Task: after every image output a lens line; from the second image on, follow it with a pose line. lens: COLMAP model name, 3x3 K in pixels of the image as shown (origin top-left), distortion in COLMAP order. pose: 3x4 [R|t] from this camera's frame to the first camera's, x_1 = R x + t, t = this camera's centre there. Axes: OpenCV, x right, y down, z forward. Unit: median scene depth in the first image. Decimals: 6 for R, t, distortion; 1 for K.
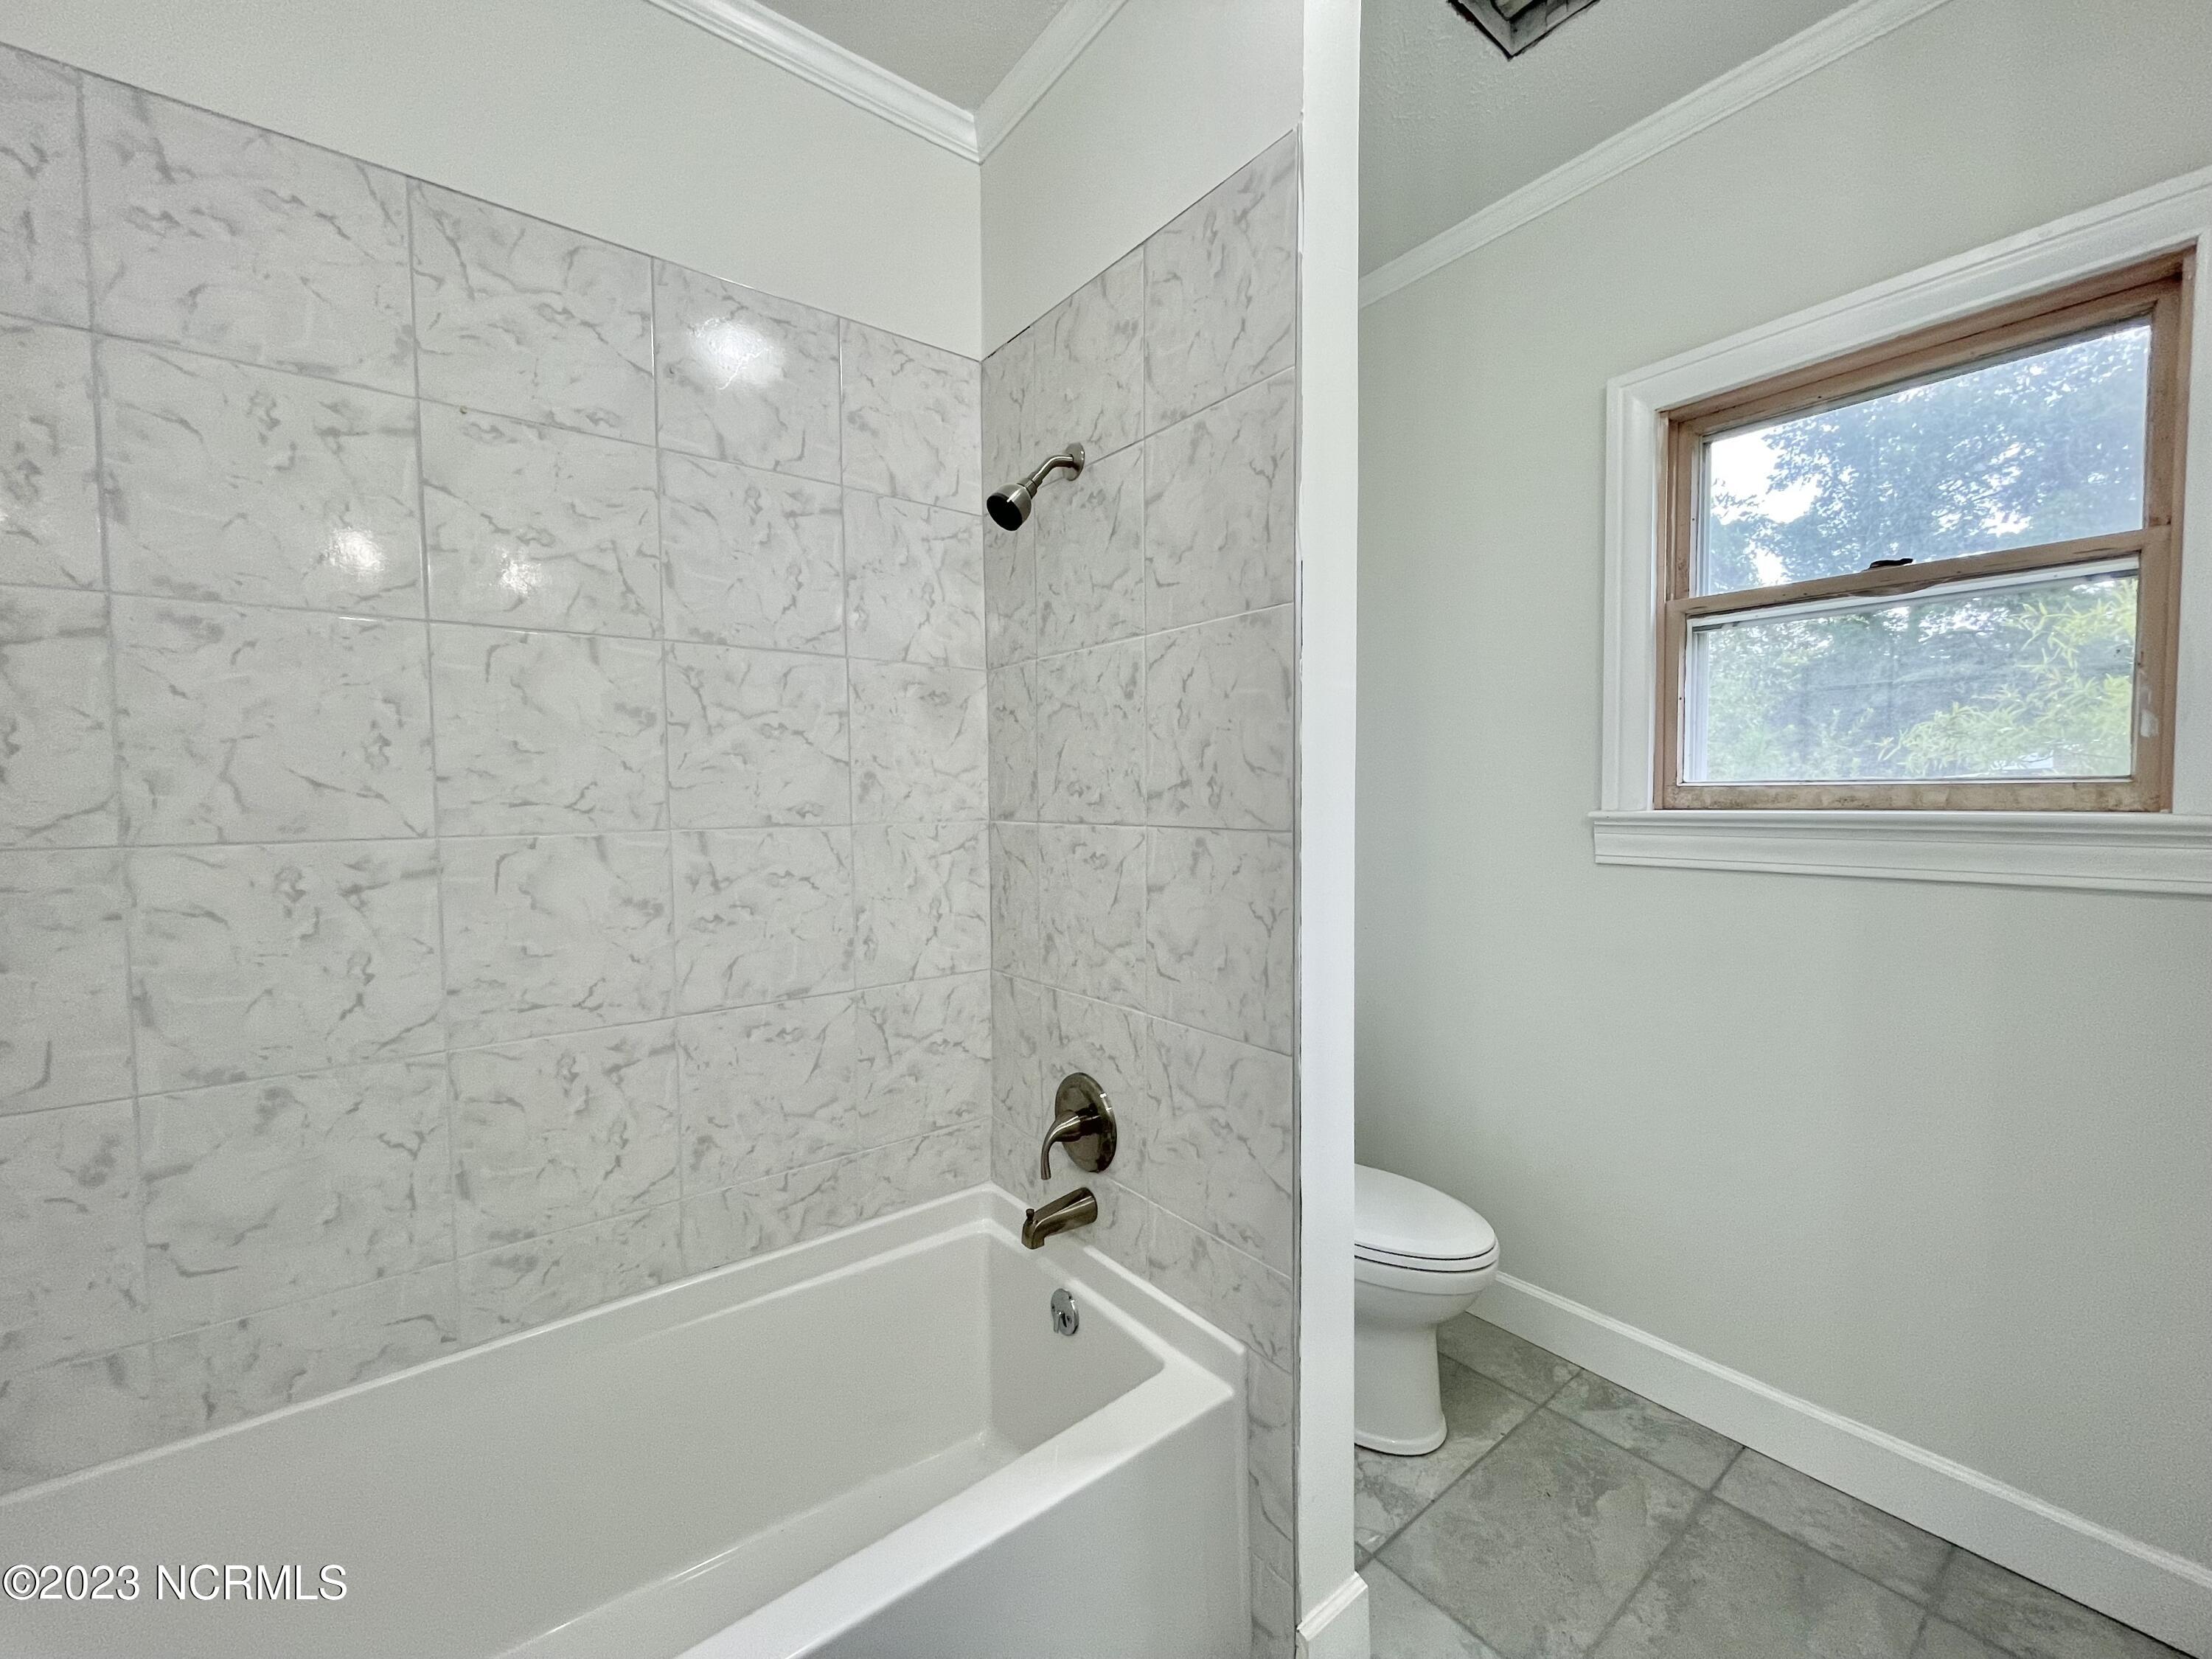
lens RADIAL K [[895.7, 0, 1098.9], [0, 895.7, 834.6], [0, 0, 1]] dist [-0.000592, -0.000058]
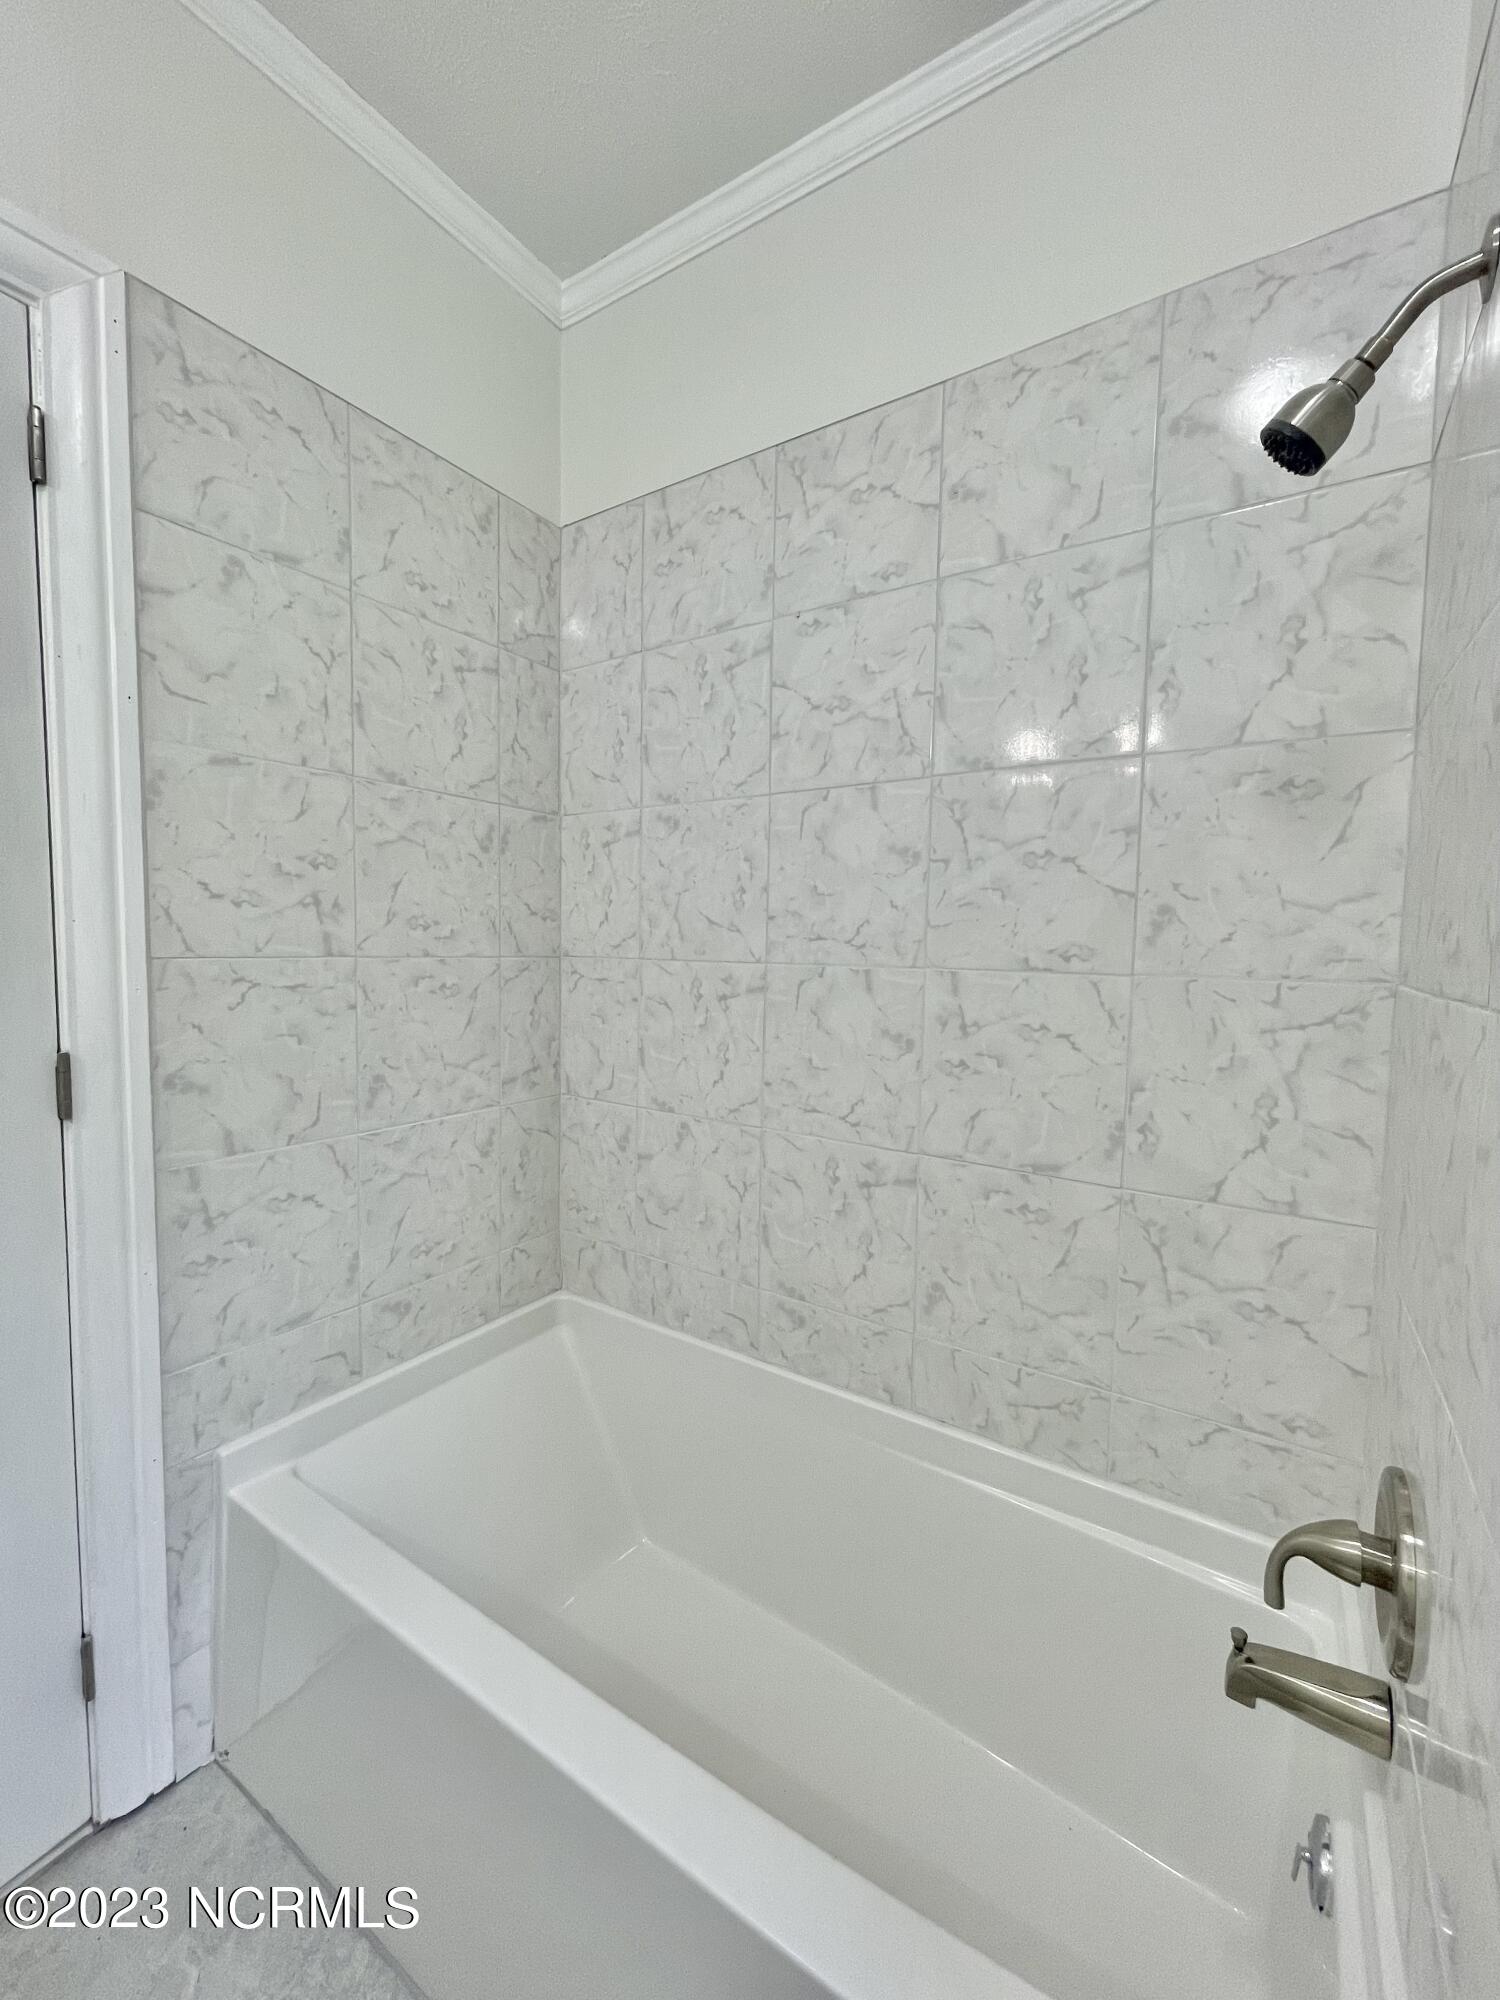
lens RADIAL K [[813.3, 0, 749.9], [0, 813.3, 994.8], [0, 0, 1]] dist [-0.000955, -0.000341]
pose [[0.318964, 0.077631, -0.944582, 0.324955], [-0.061819, 0.996222, 0.061000, -0.018909], [0.945749, 0.038937, 0.322558, 0.540167]]
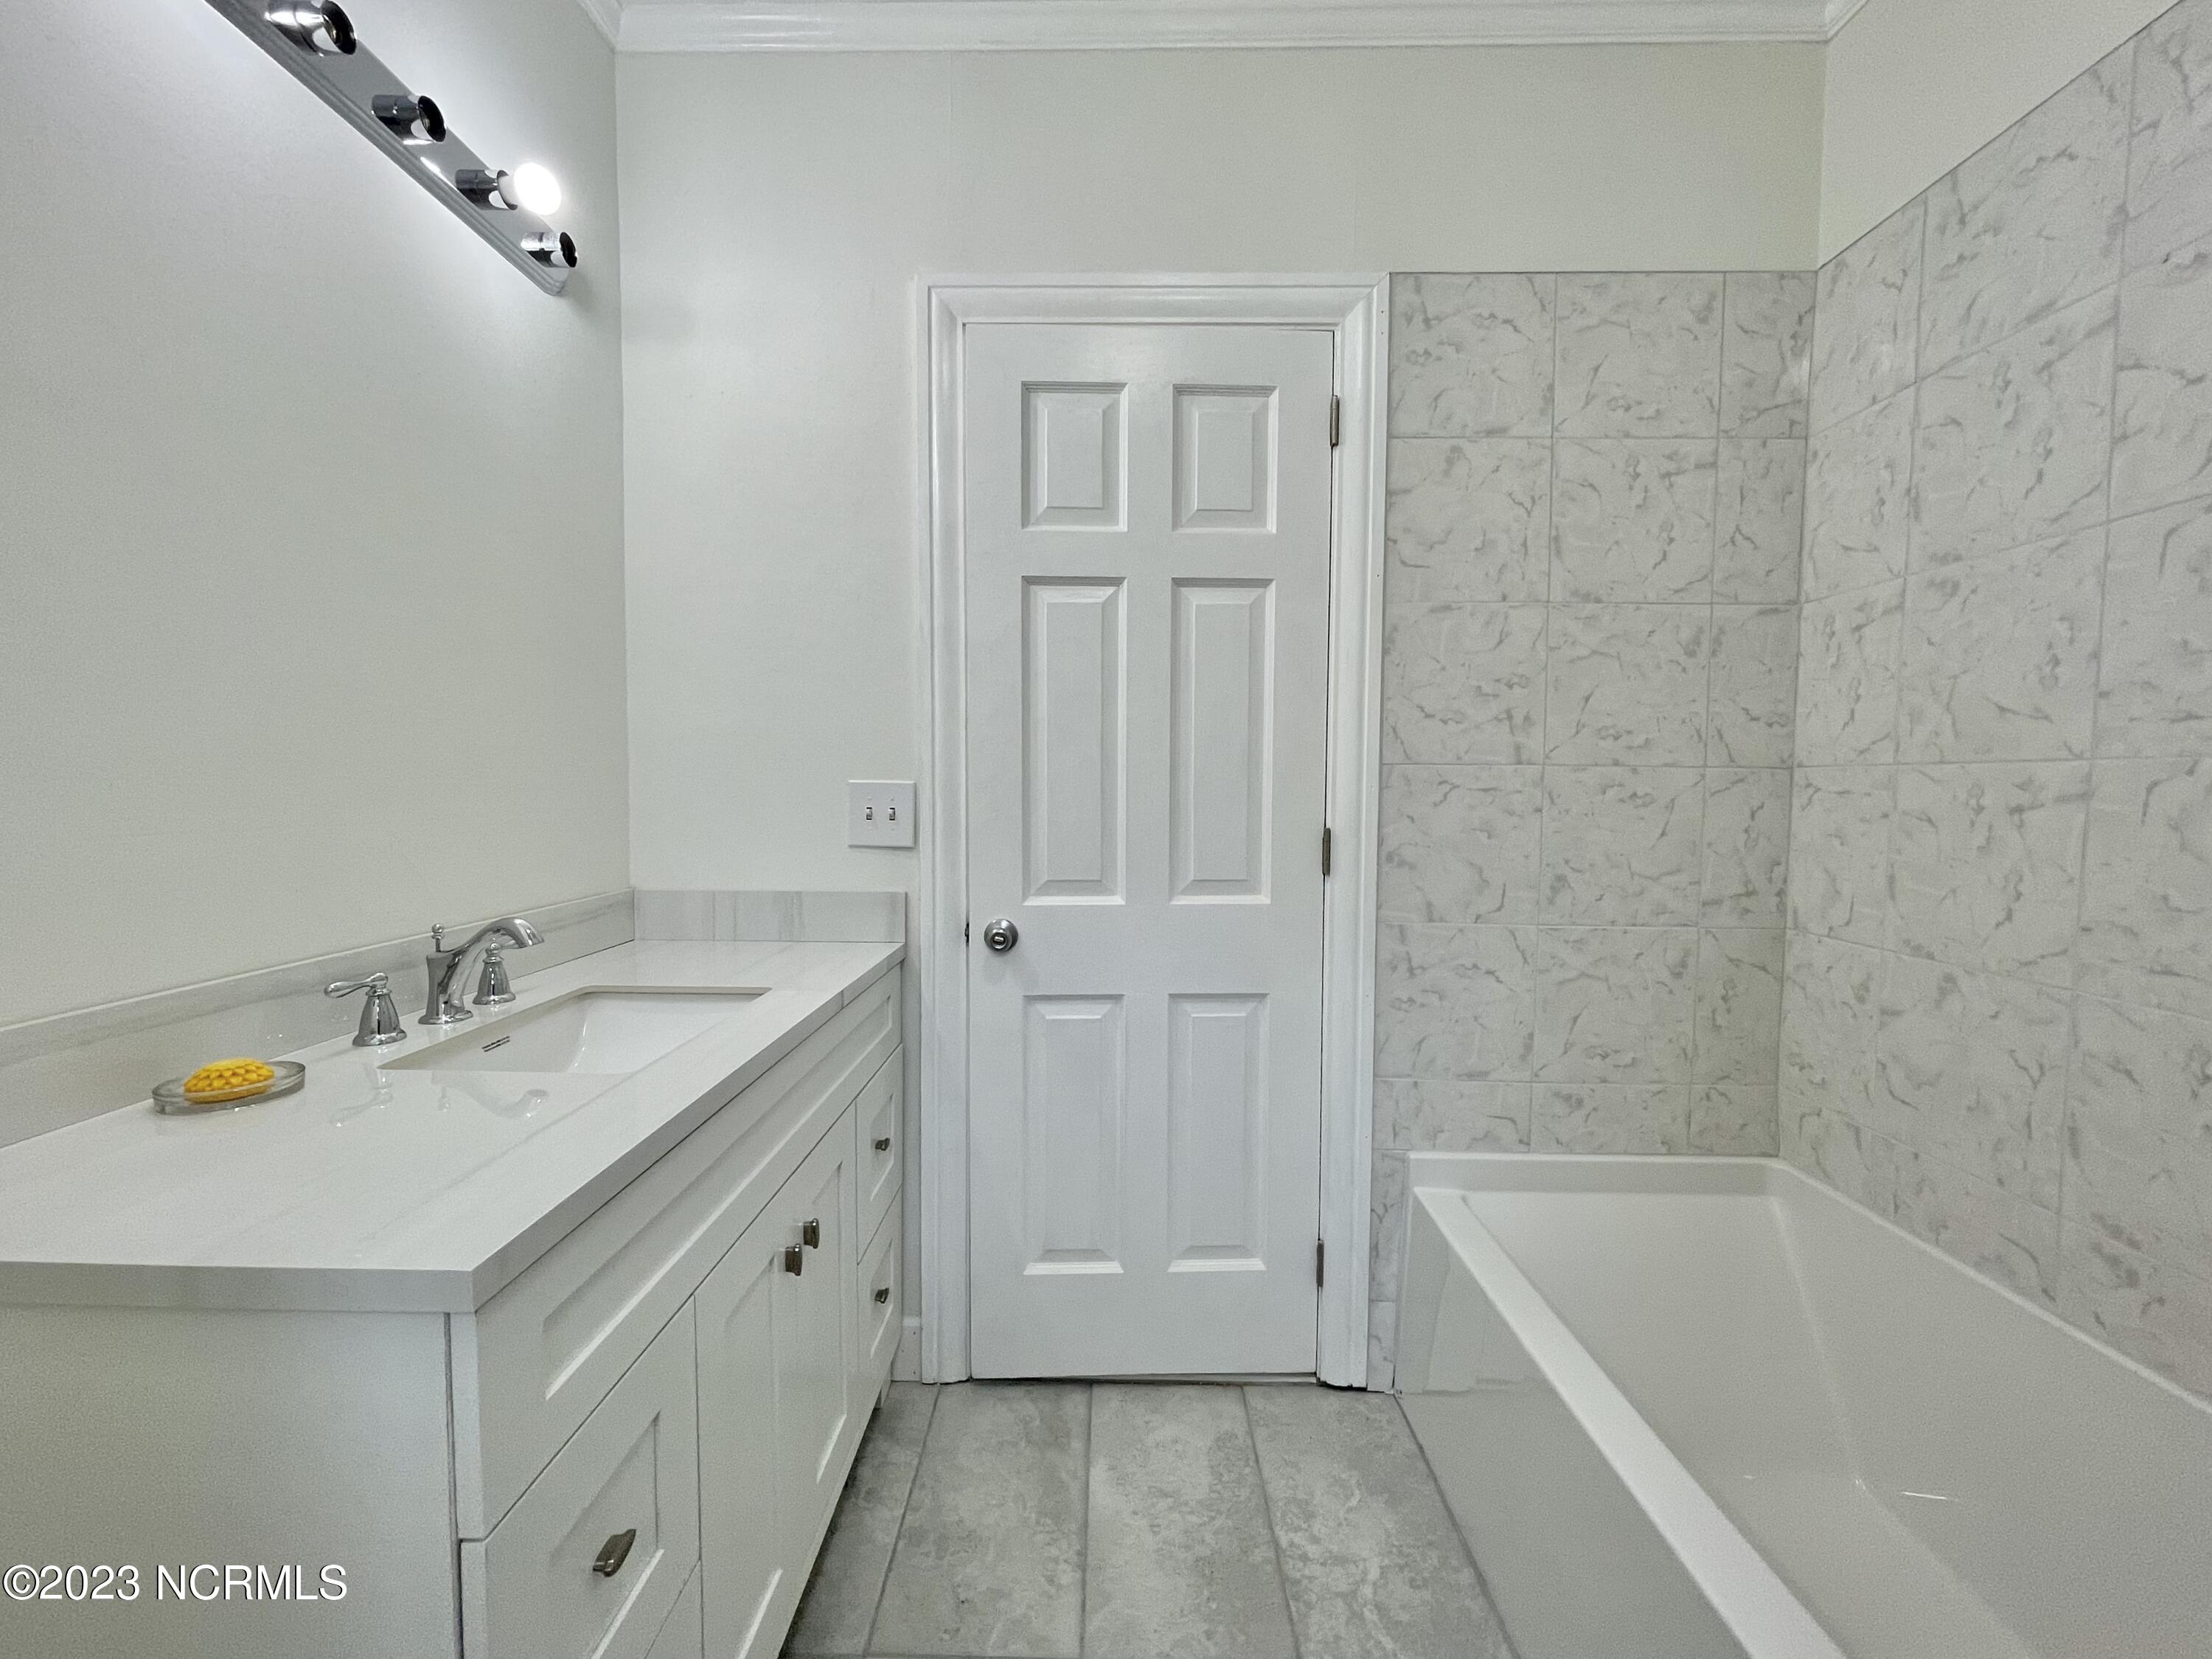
lens RADIAL K [[923.3, 0, 1102.5], [0, 923.3, 832.9], [0, 0, 1]] dist [-0.000705, 0.000075]
pose [[-0.628178, 0.046688, -0.776667, 0.574379], [-0.034042, 0.995593, 0.087382, 0.027070], [0.777324, 0.081331, -0.623821, 0.724498]]
